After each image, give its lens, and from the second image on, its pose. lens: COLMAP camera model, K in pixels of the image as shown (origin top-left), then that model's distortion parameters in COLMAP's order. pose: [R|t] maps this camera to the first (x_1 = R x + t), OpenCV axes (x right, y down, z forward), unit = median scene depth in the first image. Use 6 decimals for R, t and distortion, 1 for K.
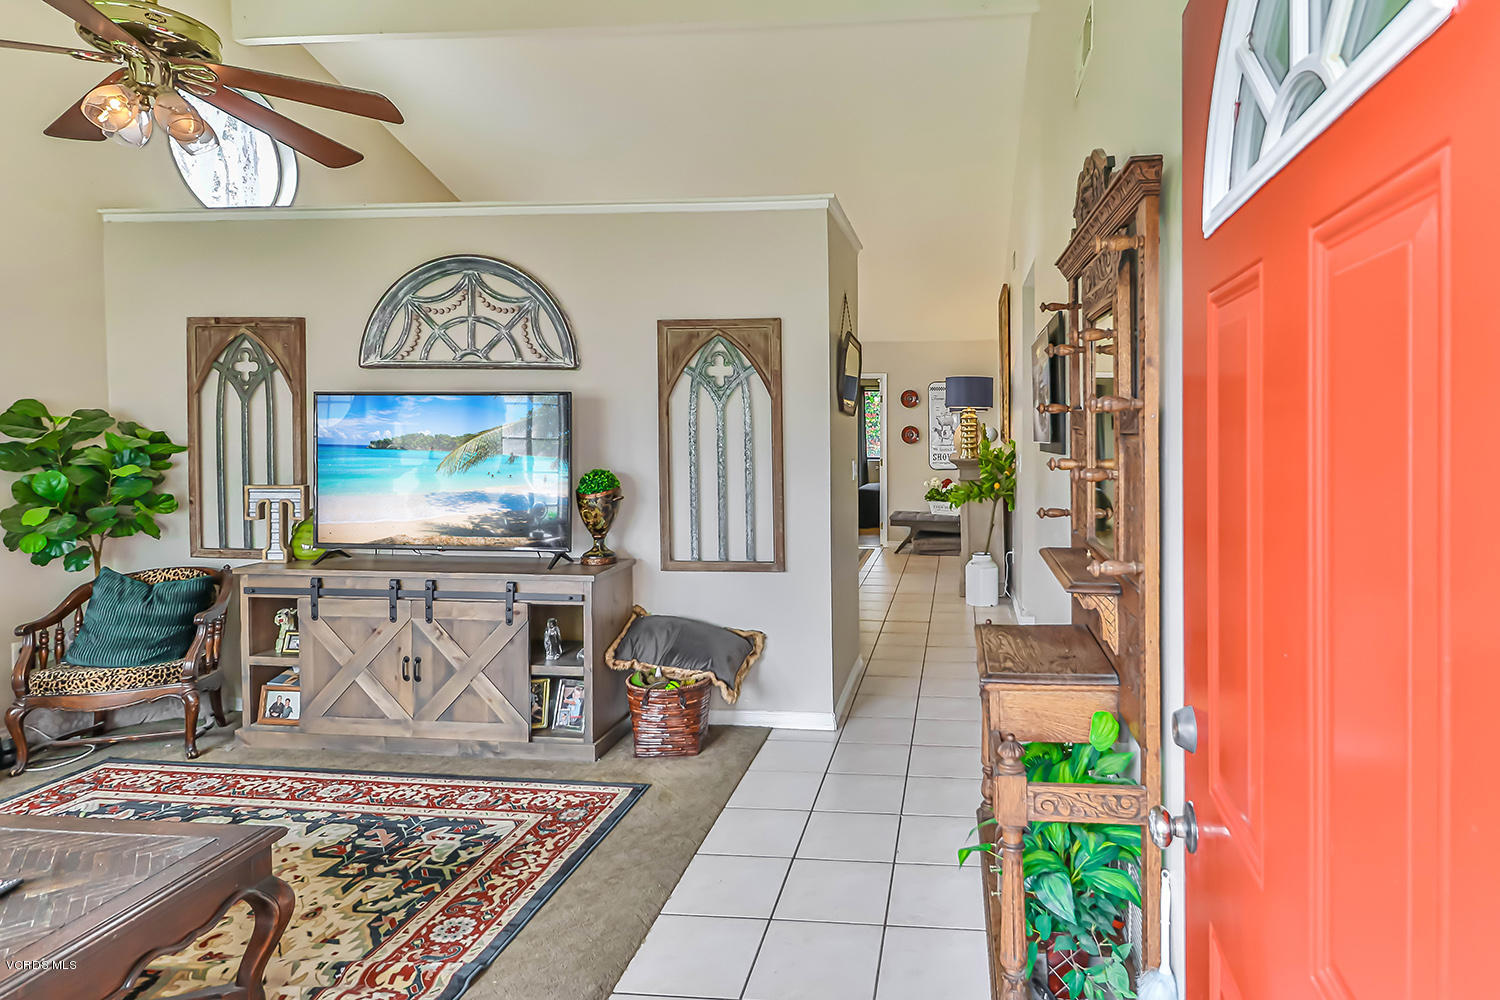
lens RADIAL K [[780.4, 0, 753.9], [0, 780.4, 444.8], [0, 0, 1]] dist [-0.001248, -0.001193]
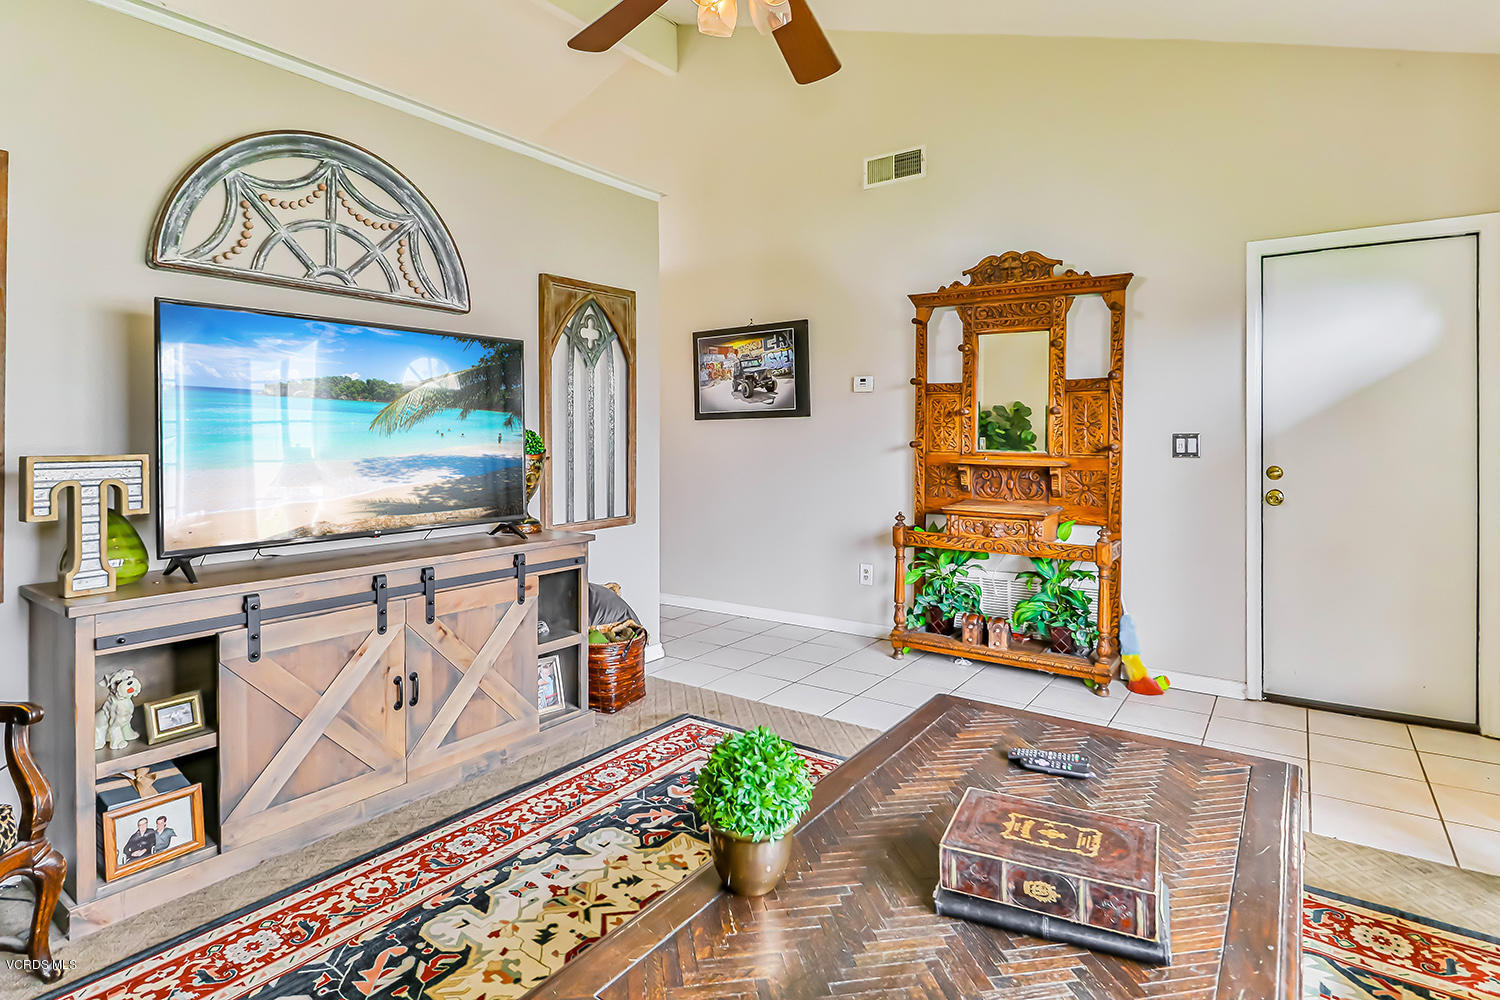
lens RADIAL K [[780.4, 0, 753.9], [0, 780.4, 444.8], [0, 0, 1]] dist [-0.001248, -0.001193]
pose [[0.508106, -0.015420, 0.861157, -0.910589], [0.020193, 0.999778, 0.005989, 0.054307], [-0.861058, 0.014346, 0.508304, 0.331723]]
